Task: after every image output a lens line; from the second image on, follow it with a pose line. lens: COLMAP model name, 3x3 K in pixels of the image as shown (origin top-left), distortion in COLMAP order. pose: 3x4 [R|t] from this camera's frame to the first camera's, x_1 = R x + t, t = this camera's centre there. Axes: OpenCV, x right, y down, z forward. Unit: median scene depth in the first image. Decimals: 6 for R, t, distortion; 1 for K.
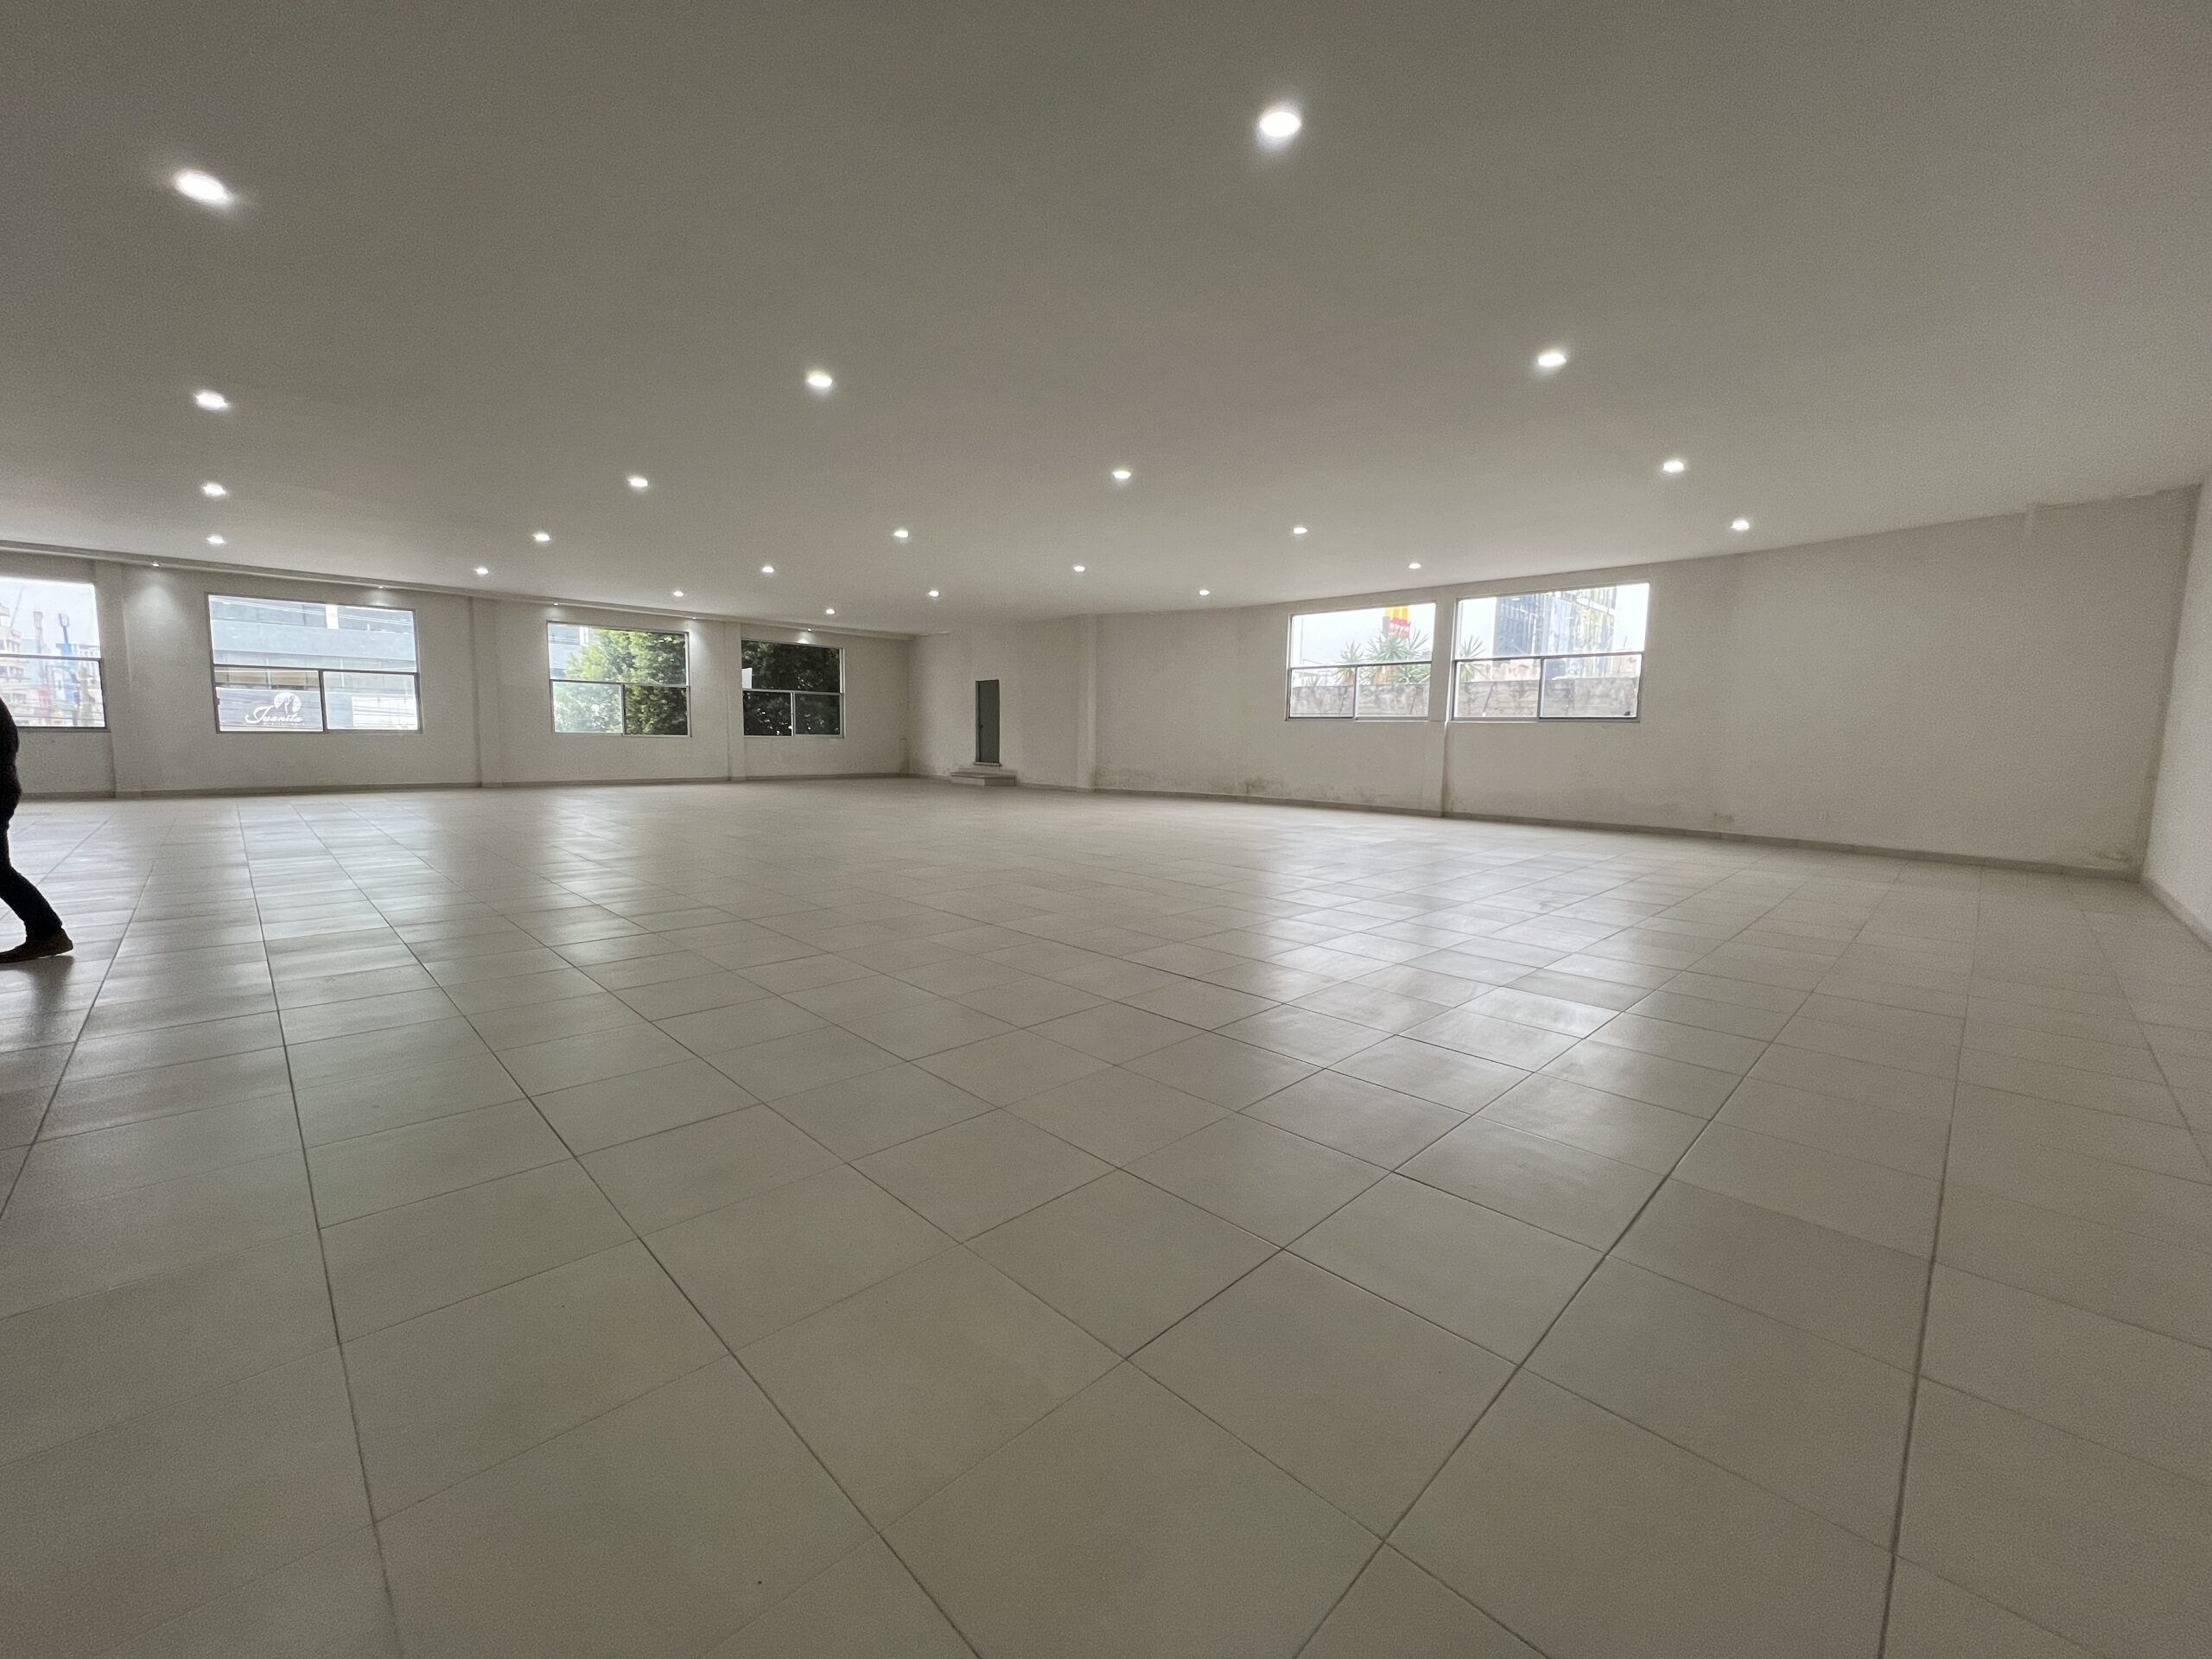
lens RADIAL K [[878.8, 0, 1088.0], [0, 878.8, 825.8], [0, 0, 1]] dist [-0.001414, 0.000532]
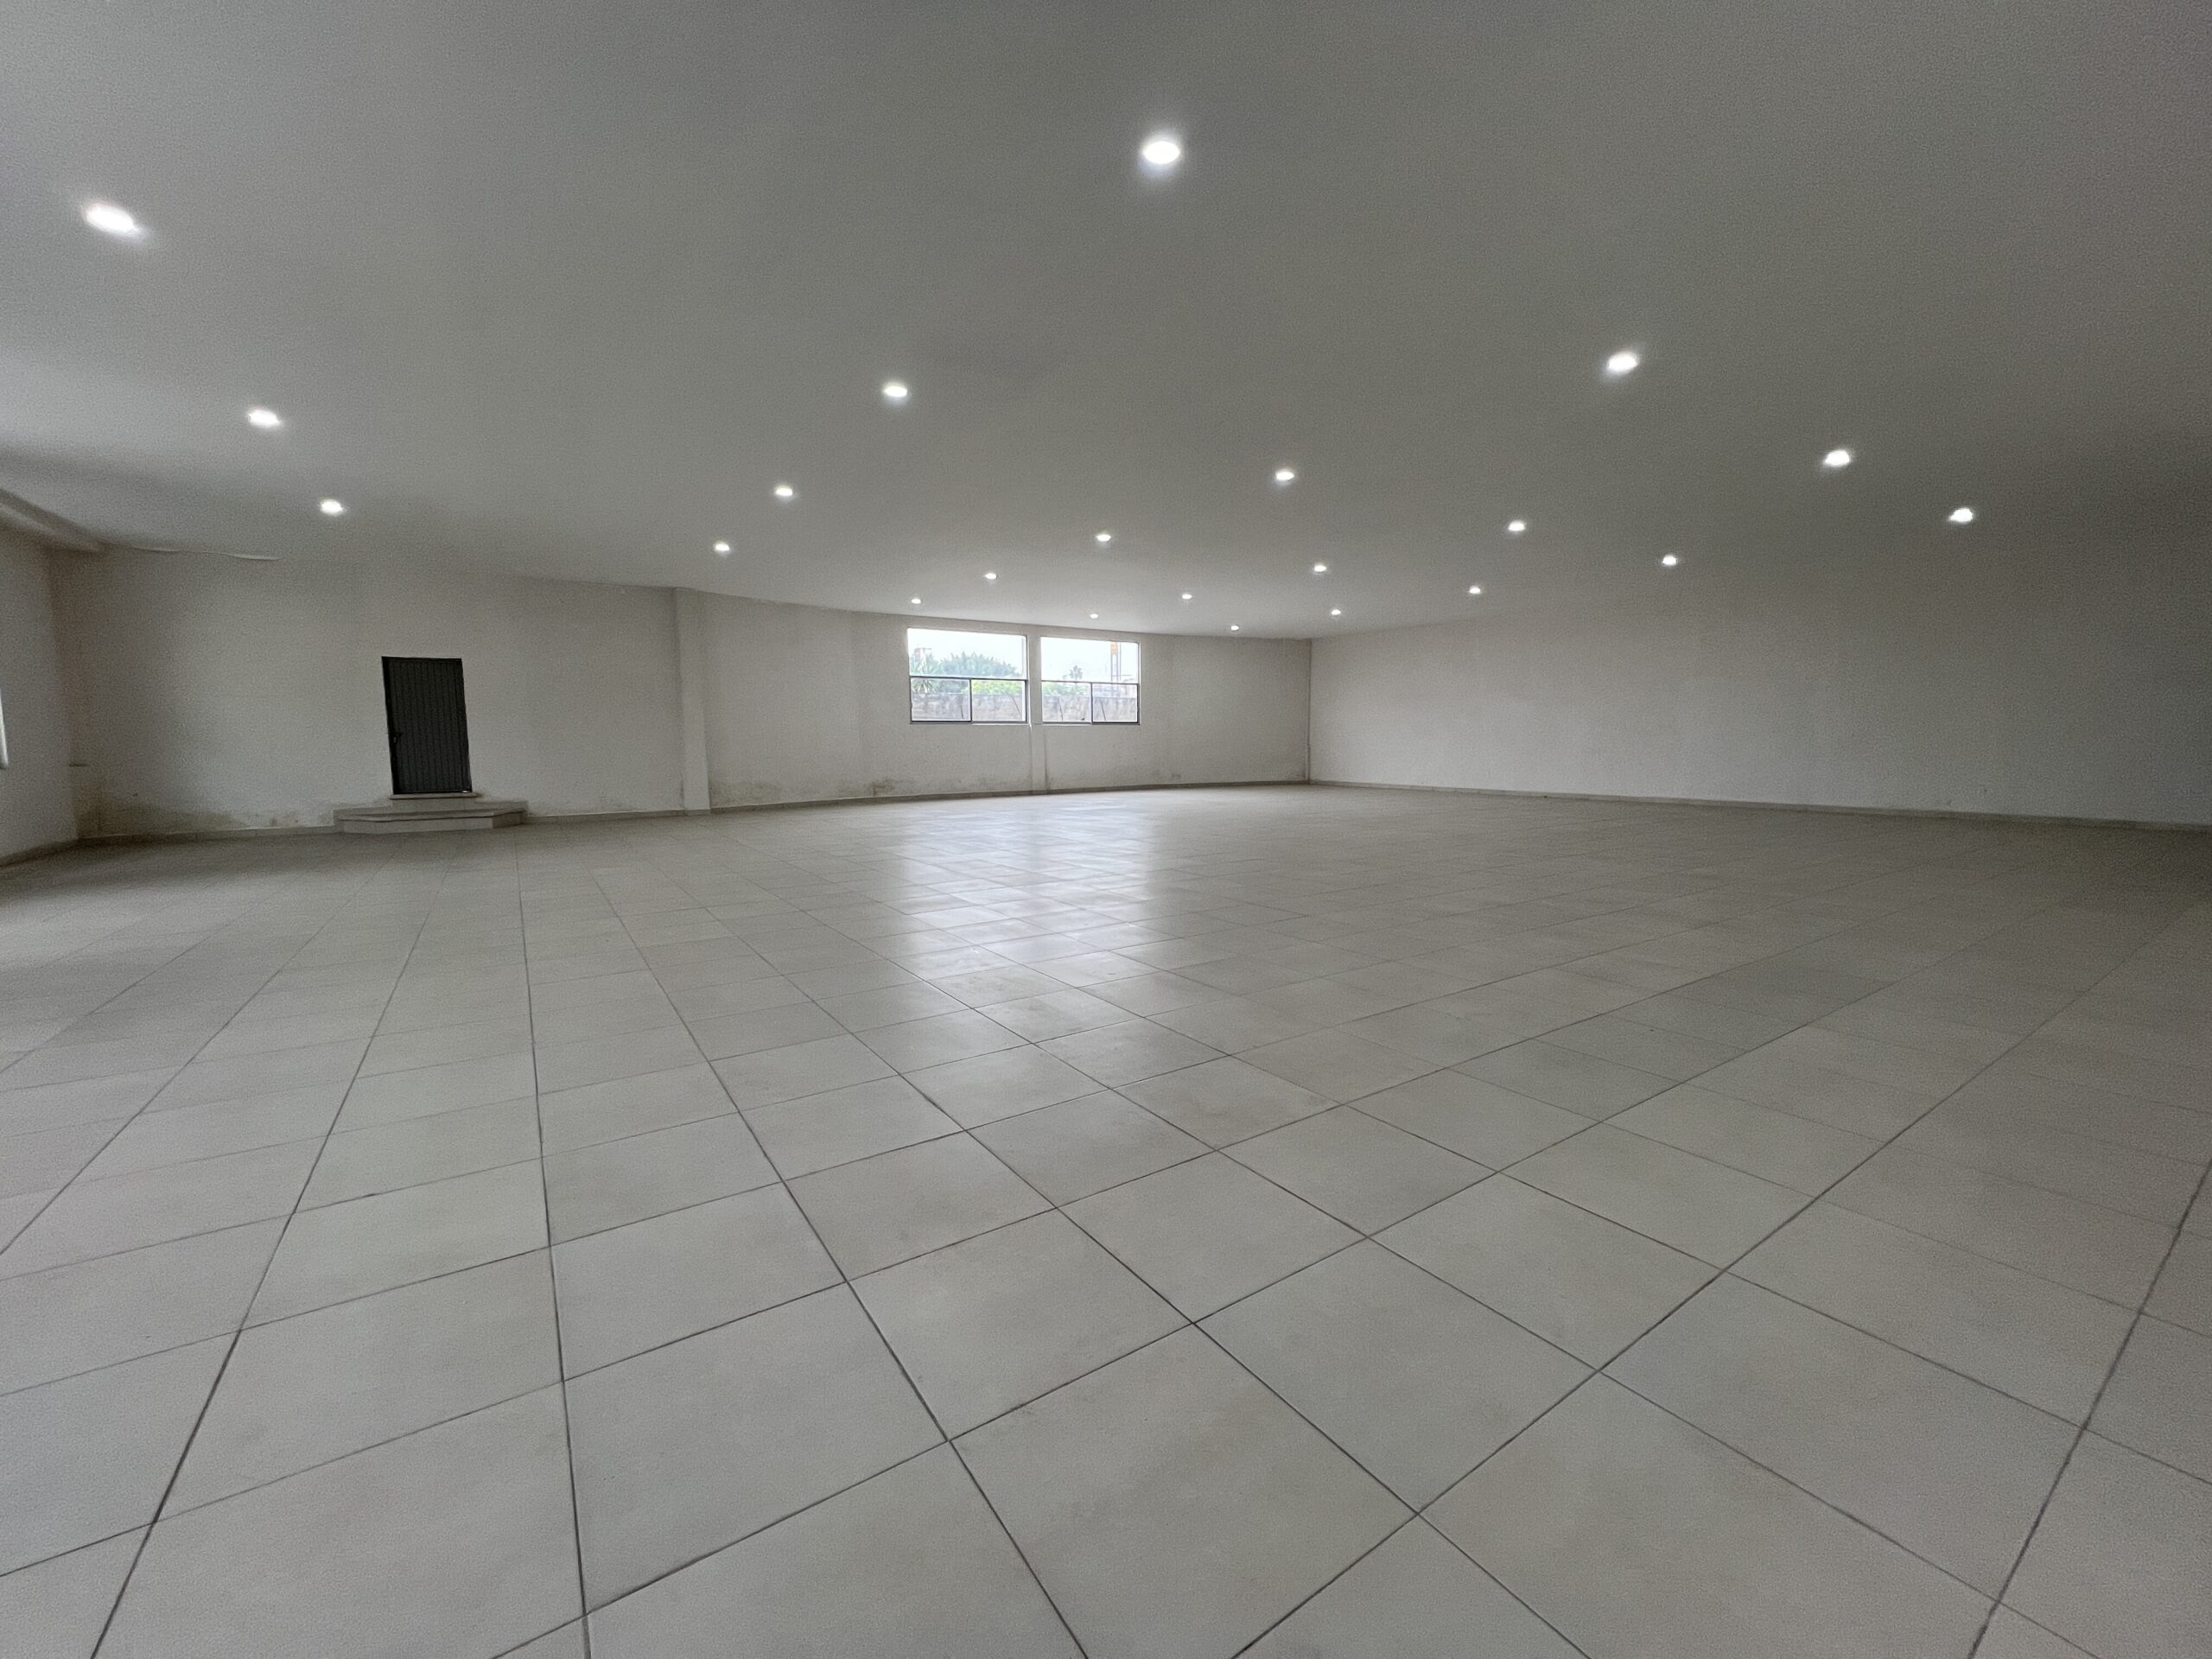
lens RADIAL K [[878.8, 0, 1102.1], [0, 878.8, 824.6], [0, 0, 1]] dist [-0.001414, 0.000532]
pose [[0.190785, -0.116206, 0.974729, -0.833237], [0.114279, 0.988846, 0.095521, -0.075589], [-0.974957, 0.093167, 0.201937, 0.578727]]
